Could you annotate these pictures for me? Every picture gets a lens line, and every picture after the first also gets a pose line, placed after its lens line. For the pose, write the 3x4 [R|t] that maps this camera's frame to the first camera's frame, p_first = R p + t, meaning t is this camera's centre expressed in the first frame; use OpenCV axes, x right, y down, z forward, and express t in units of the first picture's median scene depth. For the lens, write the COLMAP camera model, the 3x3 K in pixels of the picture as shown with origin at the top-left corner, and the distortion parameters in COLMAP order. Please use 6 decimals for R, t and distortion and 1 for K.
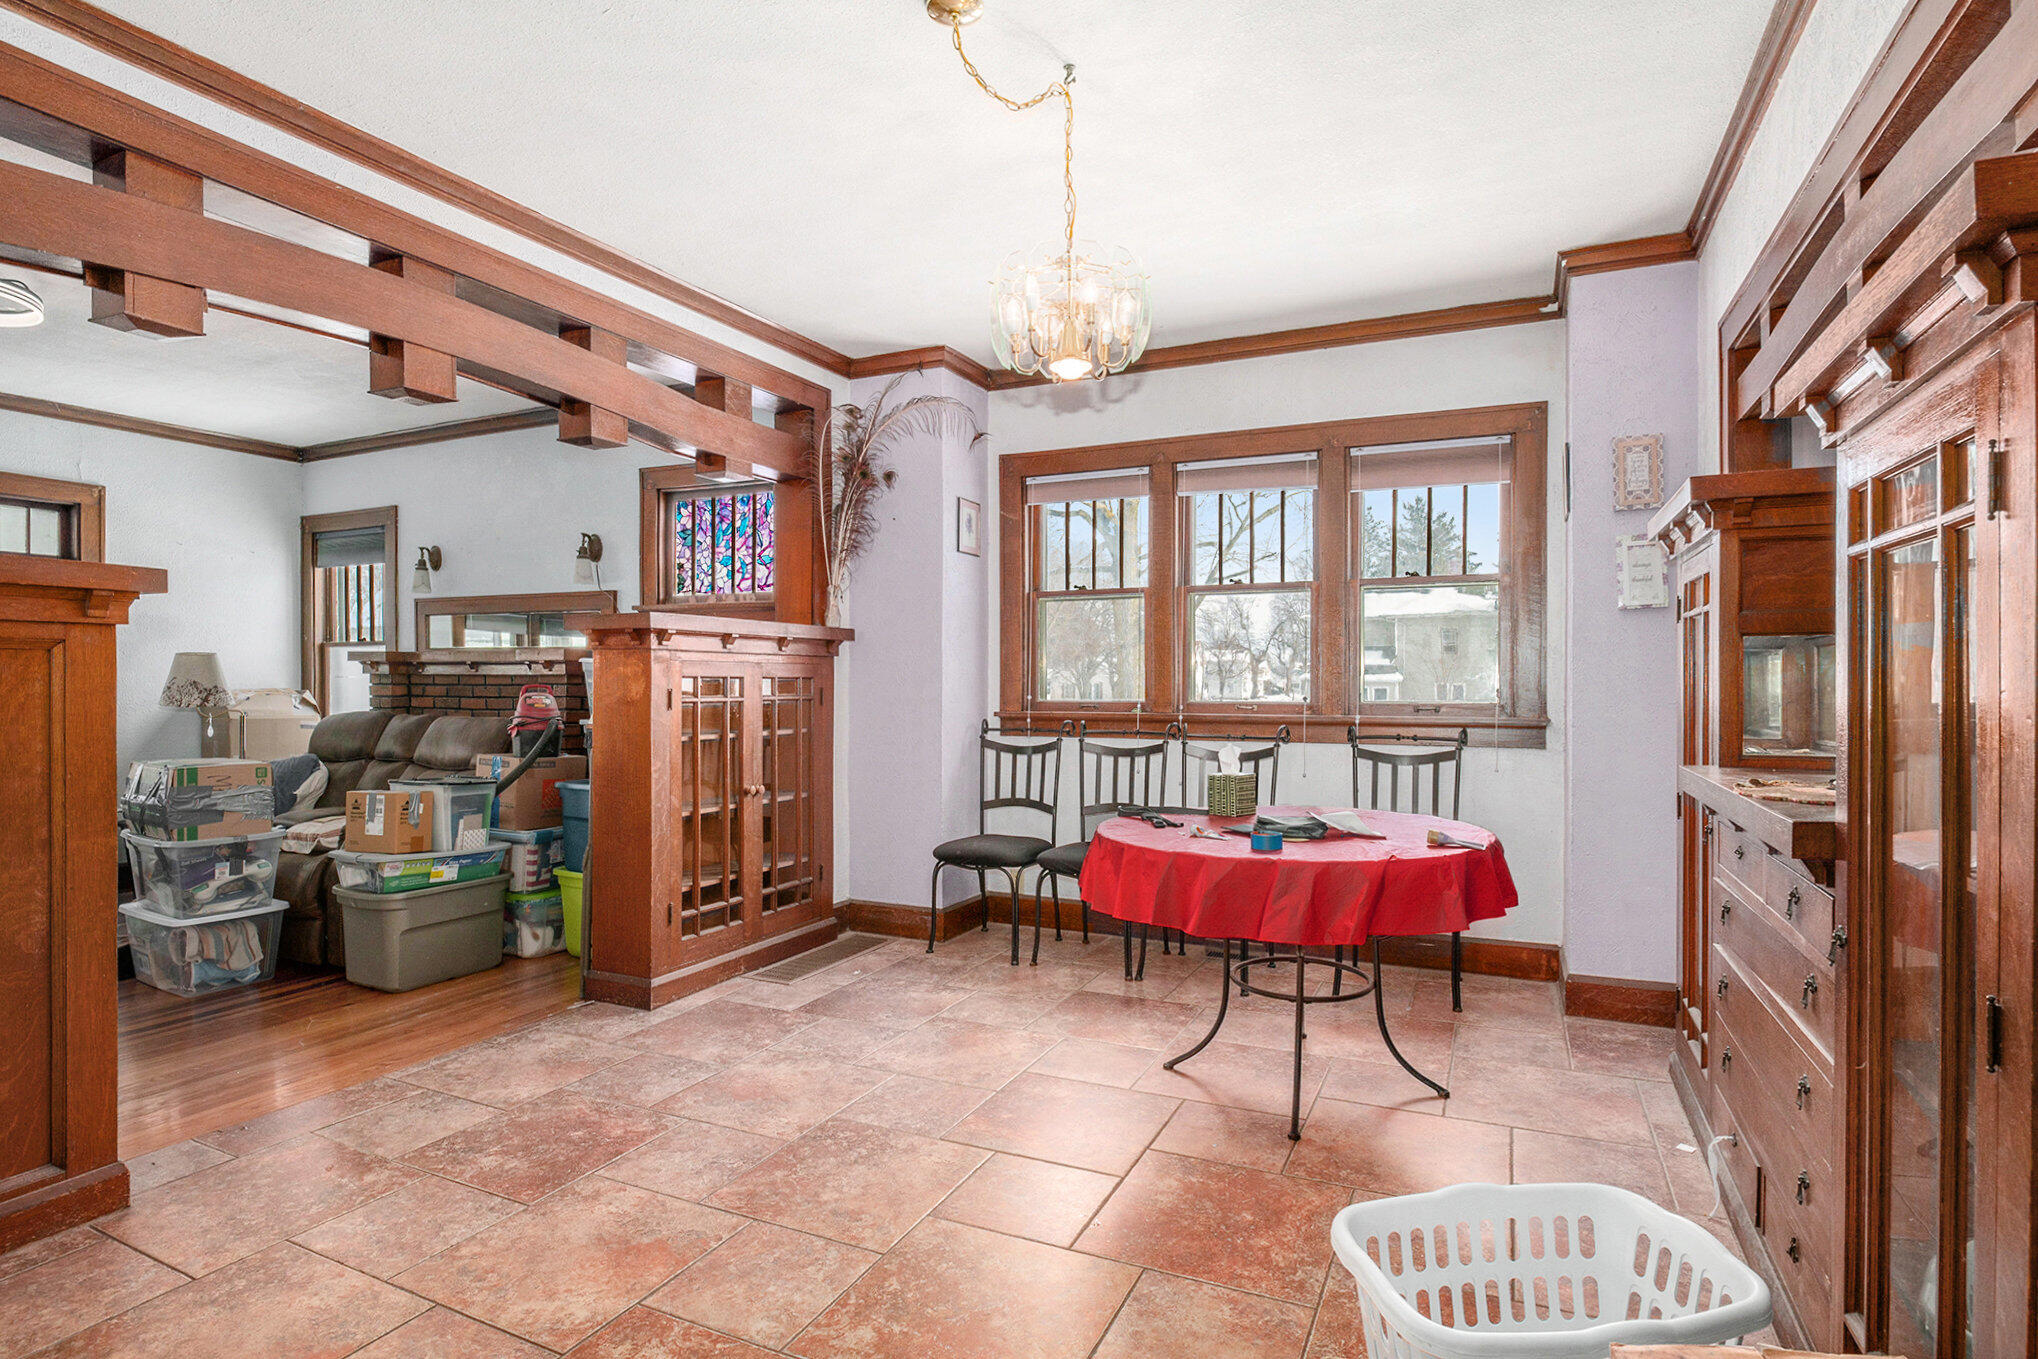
lens RADIAL K [[1038.2, 0, 1018.6], [0, 1038.2, 686.7], [0, 0, 1]] dist [0.001380, 0.000096]
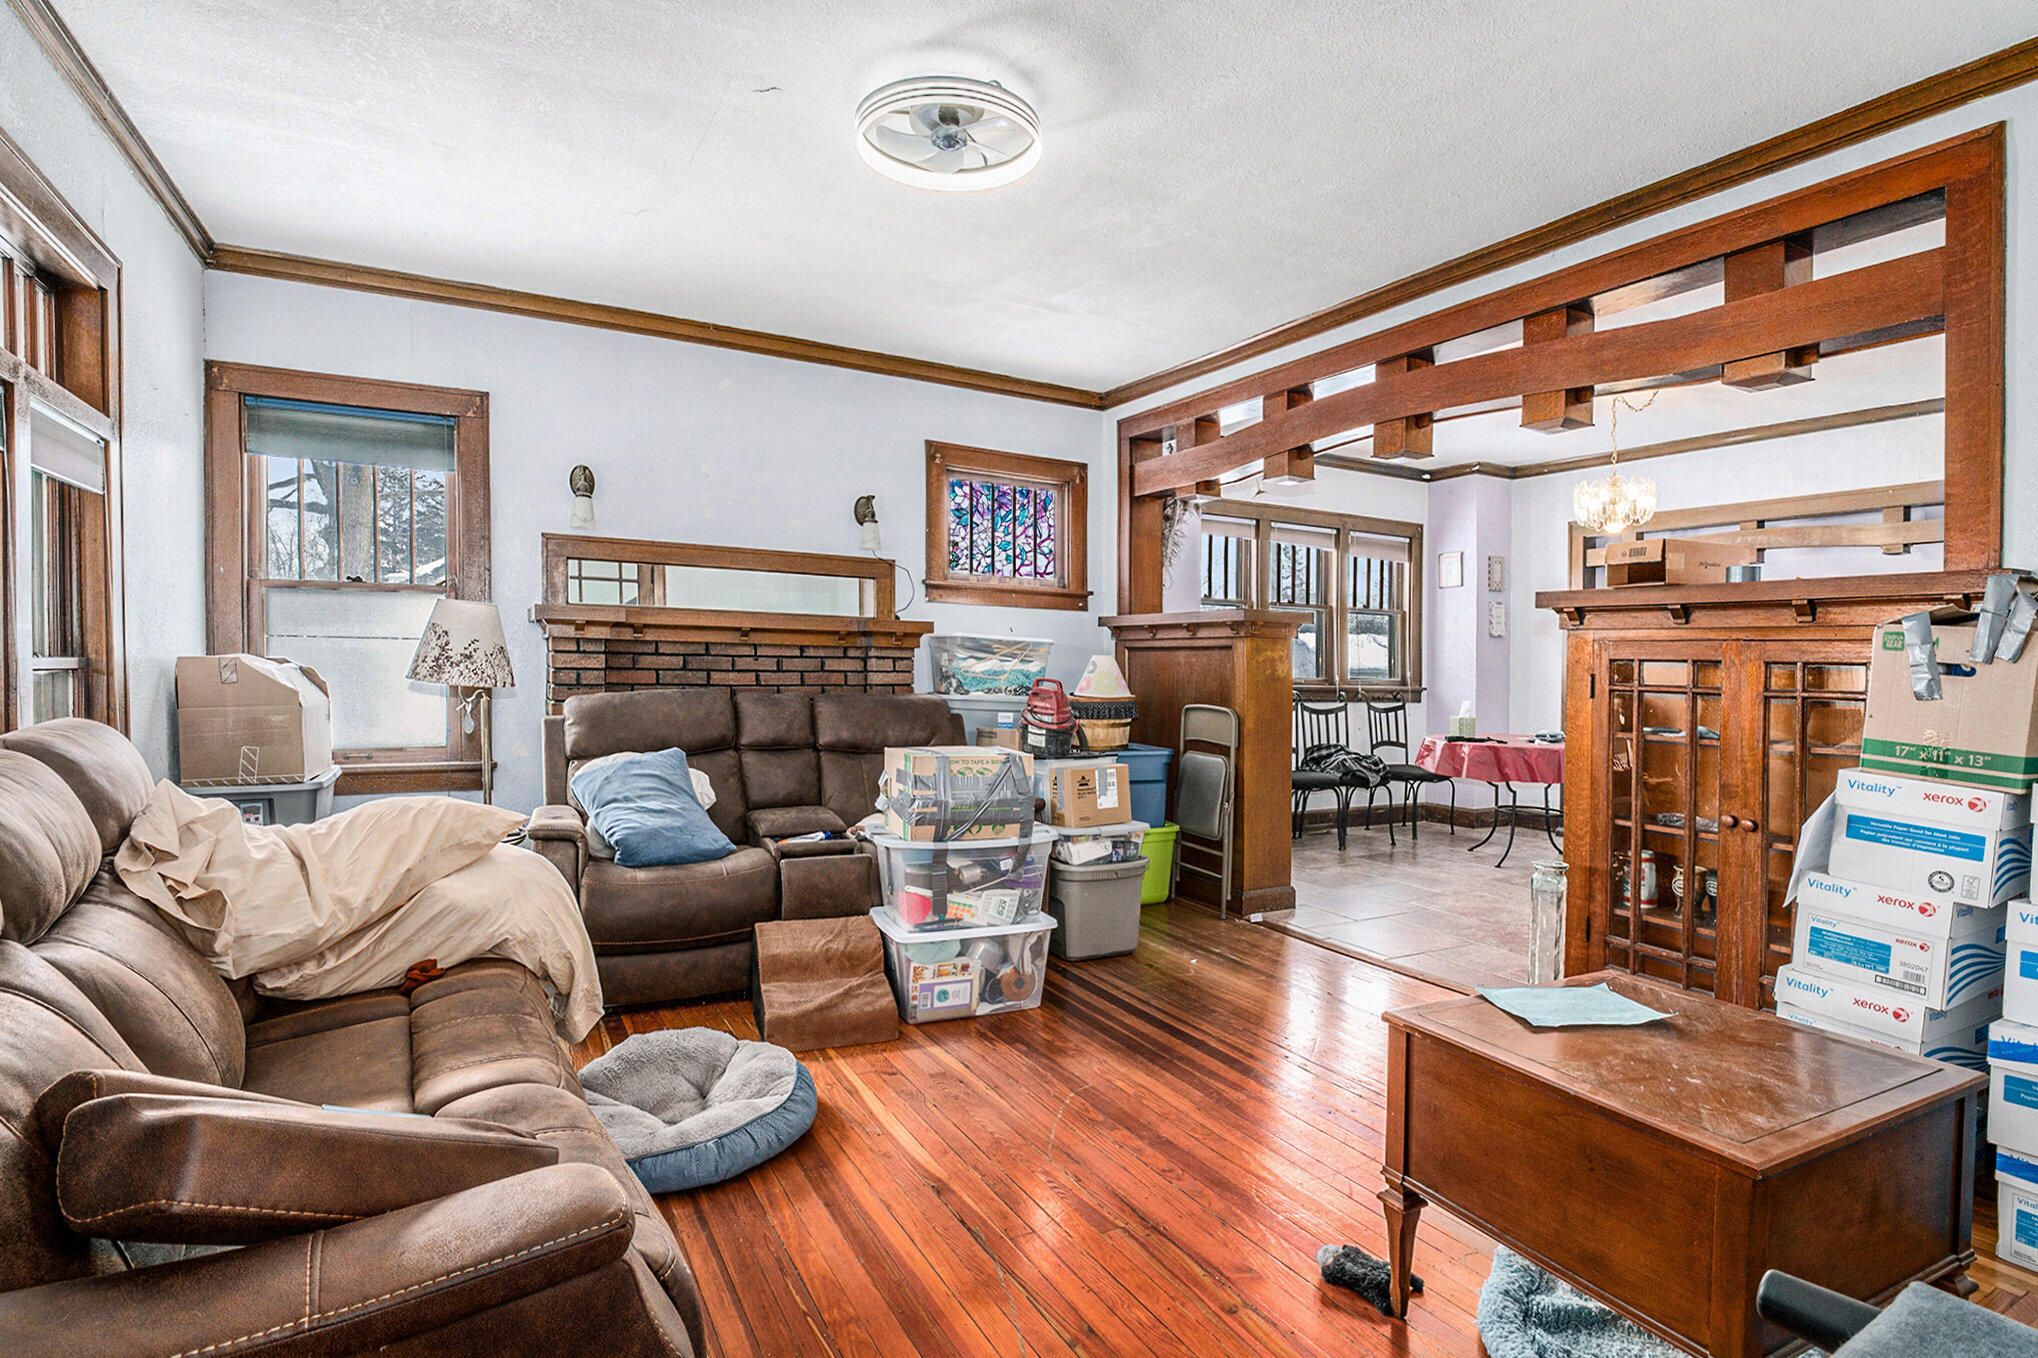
lens RADIAL K [[1038.2, 0, 1019.2], [0, 1038.2, 676.6], [0, 0, 1]] dist [0.001380, 0.000096]
pose [[0.594662, 0.004044, 0.803965, -1.150301], [-0.023955, 0.999632, 0.012690, 0.000490], [-0.803619, -0.026805, 0.594541, 0.349822]]
